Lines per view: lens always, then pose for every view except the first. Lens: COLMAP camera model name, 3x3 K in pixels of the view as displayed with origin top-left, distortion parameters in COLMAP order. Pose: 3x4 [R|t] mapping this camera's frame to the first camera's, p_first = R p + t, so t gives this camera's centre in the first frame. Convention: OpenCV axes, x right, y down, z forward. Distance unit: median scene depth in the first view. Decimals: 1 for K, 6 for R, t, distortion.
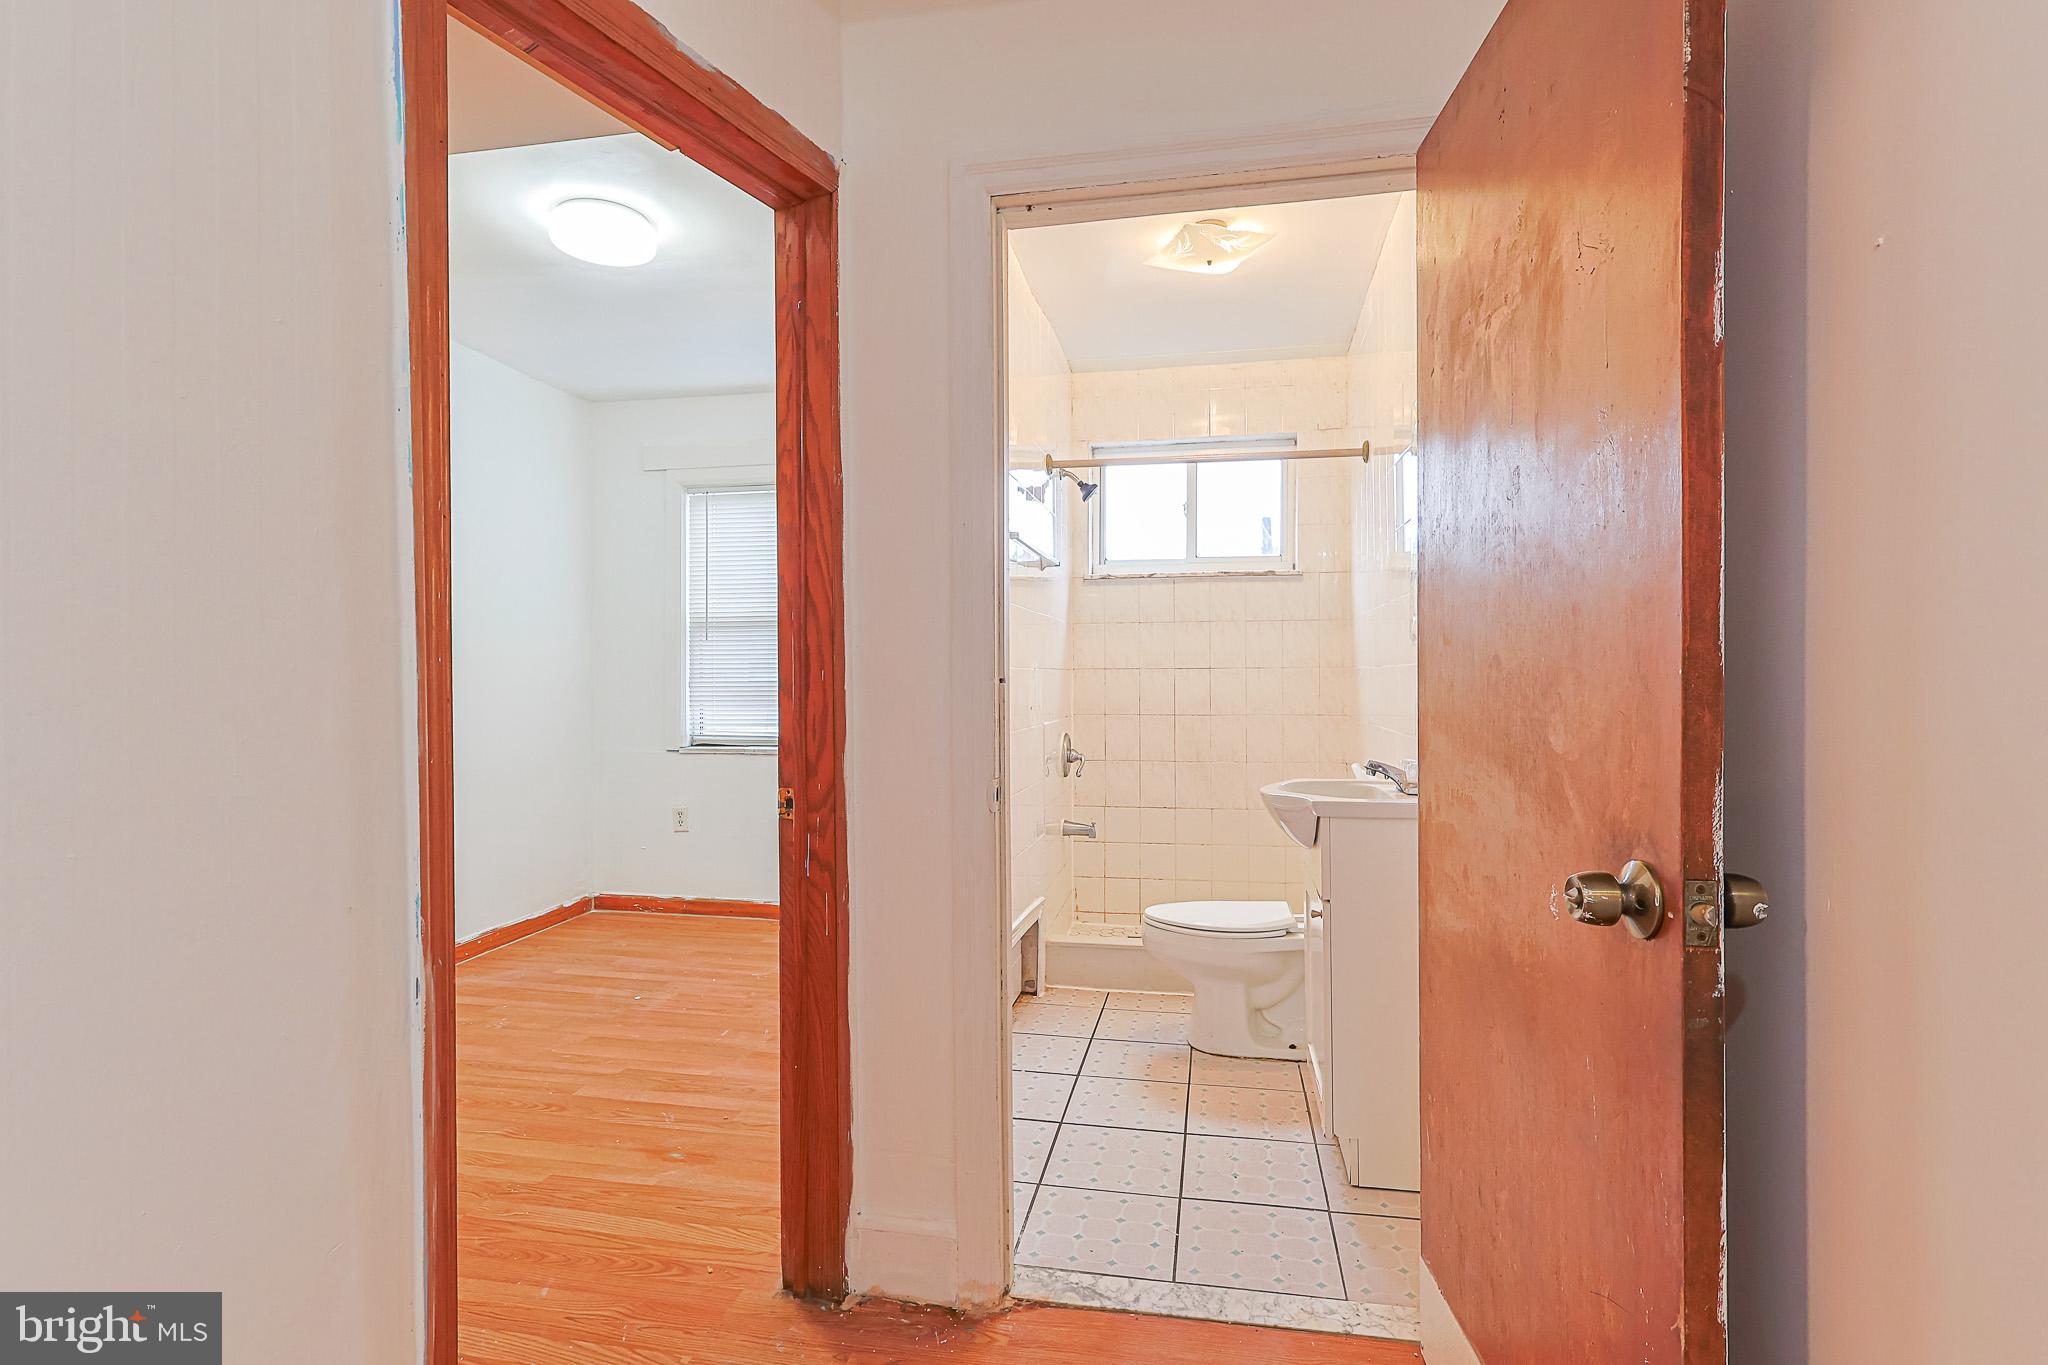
lens RADIAL K [[994.0, 0, 1024.3], [0, 994.0, 684.3], [0, 0, 1]] dist [0.000080, 0.000041]
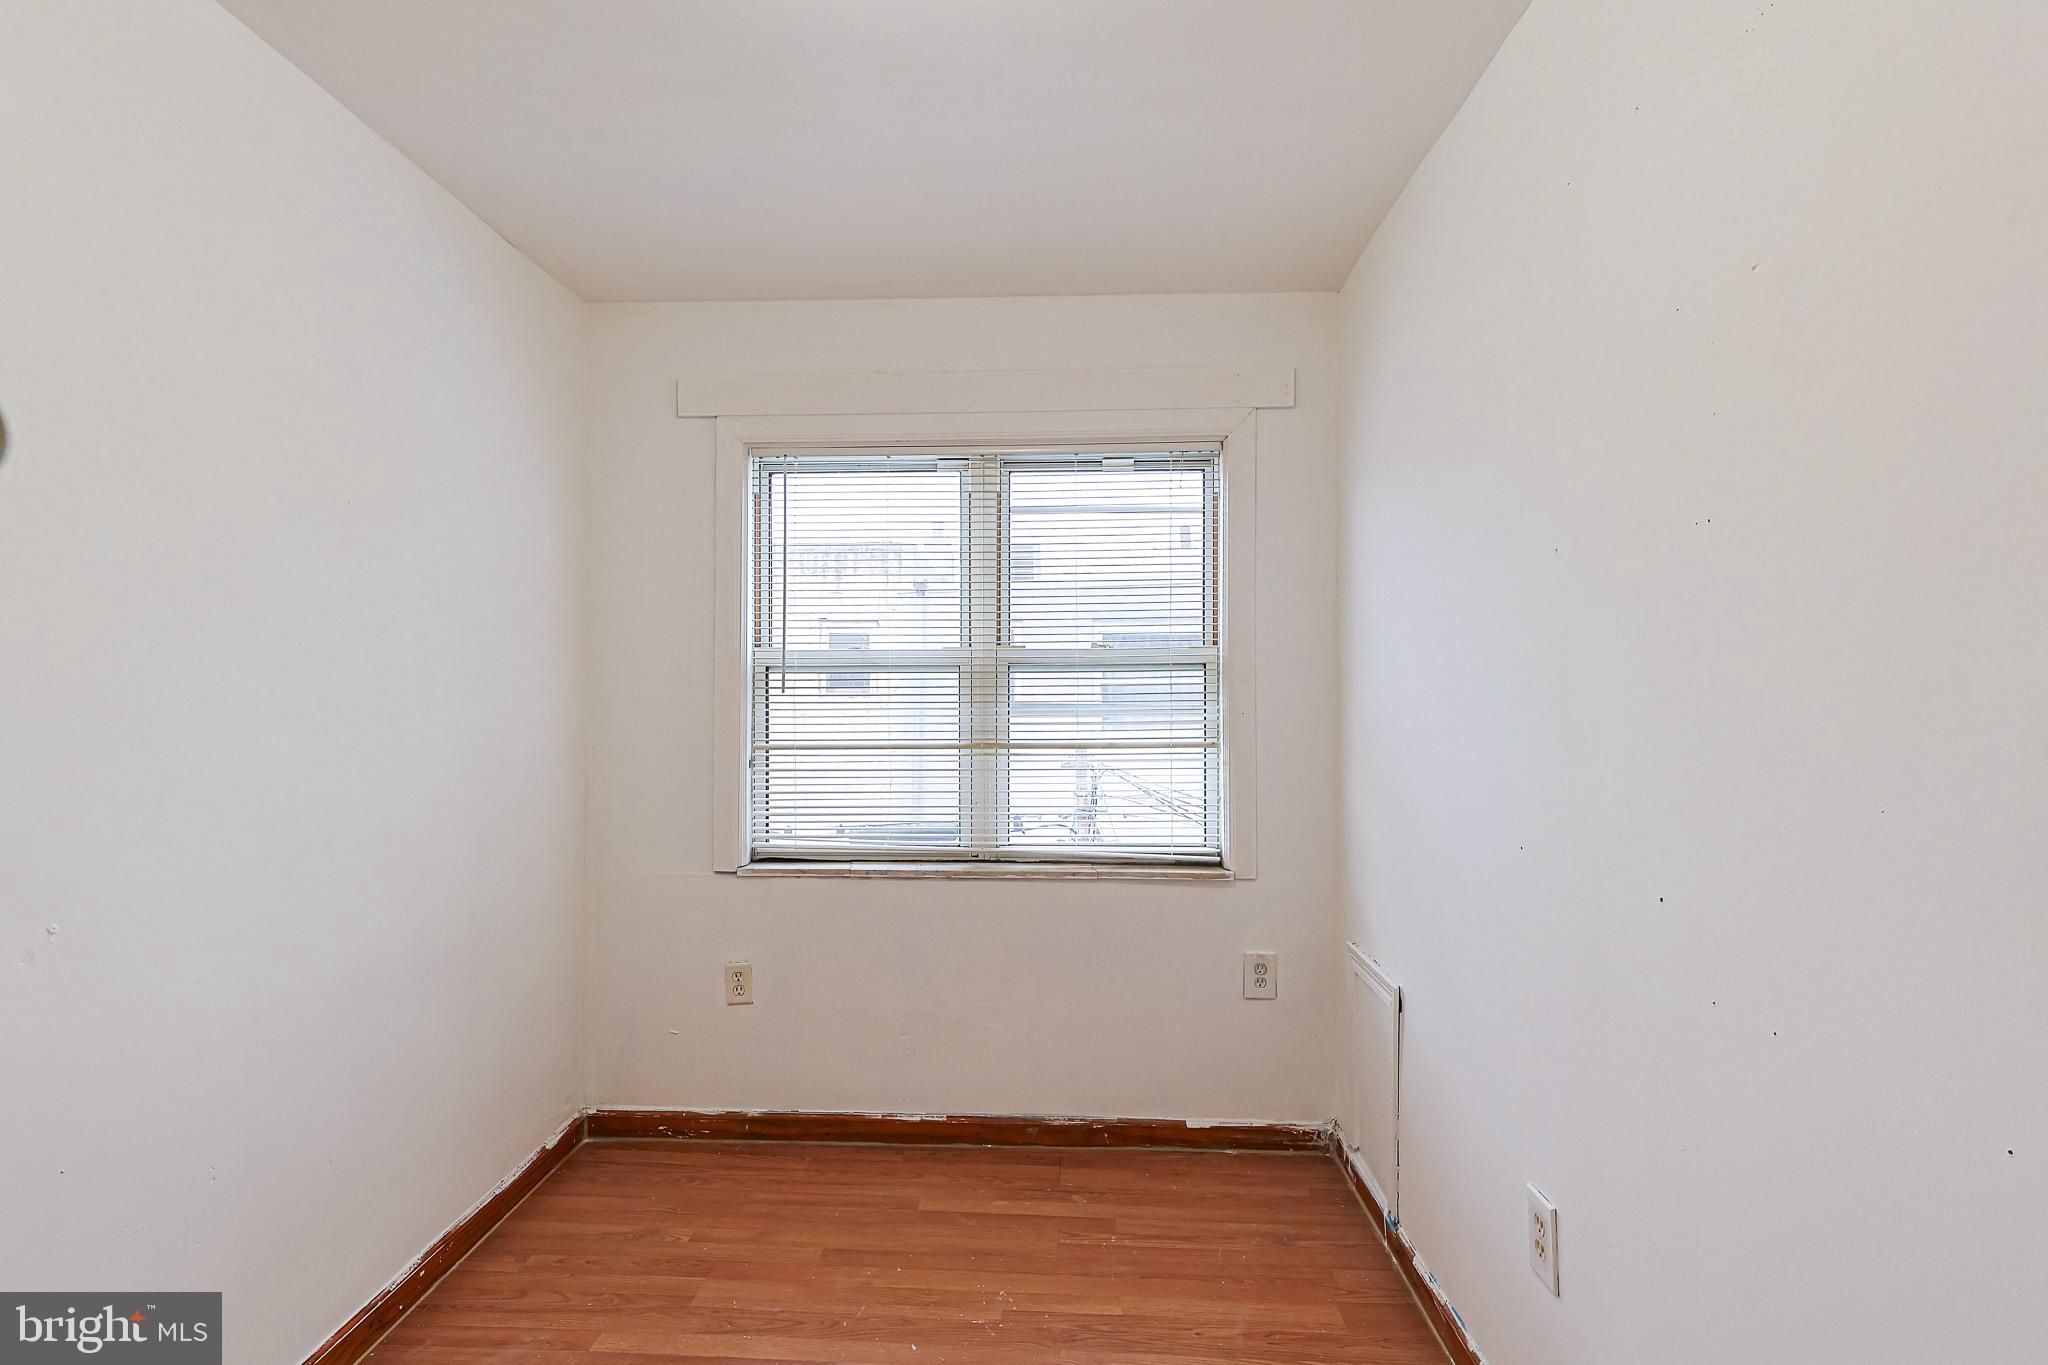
lens RADIAL K [[1008.4, 0, 1020.9], [0, 1008.4, 691.3], [0, 0, 1]] dist [0.000883, -0.000042]
pose [[0.989757, -0.000304, 0.142762, -0.262470], [0.001401, 0.999970, -0.007587, -0.040879], [-0.142755, 0.007709, 0.989728, 0.356164]]
